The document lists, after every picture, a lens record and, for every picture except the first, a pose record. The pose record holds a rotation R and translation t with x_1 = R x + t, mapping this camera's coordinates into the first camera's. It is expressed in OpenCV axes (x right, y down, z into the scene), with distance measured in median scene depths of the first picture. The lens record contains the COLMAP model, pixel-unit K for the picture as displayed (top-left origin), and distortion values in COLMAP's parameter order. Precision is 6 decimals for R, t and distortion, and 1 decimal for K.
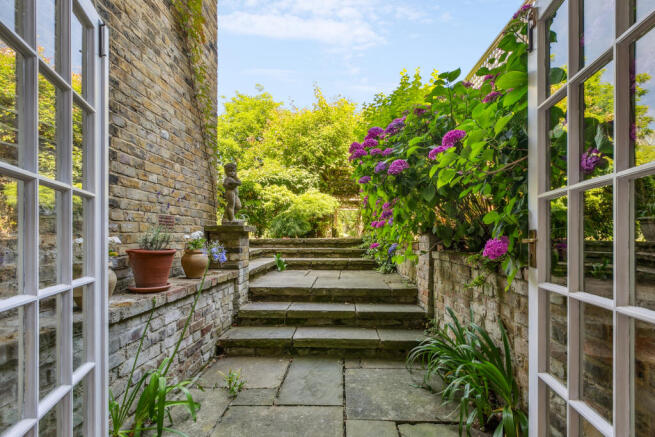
lens RADIAL K [[297.8, 0, 328.7], [0, 297.8, 218.9], [0, 0, 1]] dist [0.003264, 0.000063]
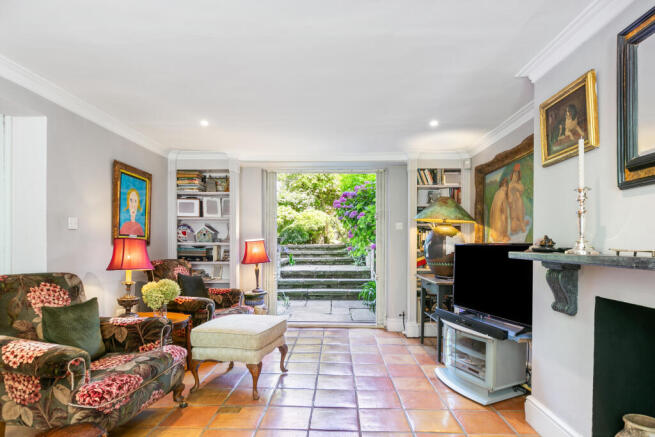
lens RADIAL K [[379.6, 0, 326.3], [0, 379.6, 219.1], [0, 0, 1]] dist [-0.000289, -0.000002]
pose [[0.999727, -0.004676, 0.022895, -0.020505], [0.004782, 0.999978, -0.004584, -0.044168], [-0.022873, 0.004693, 0.999727, -0.749797]]
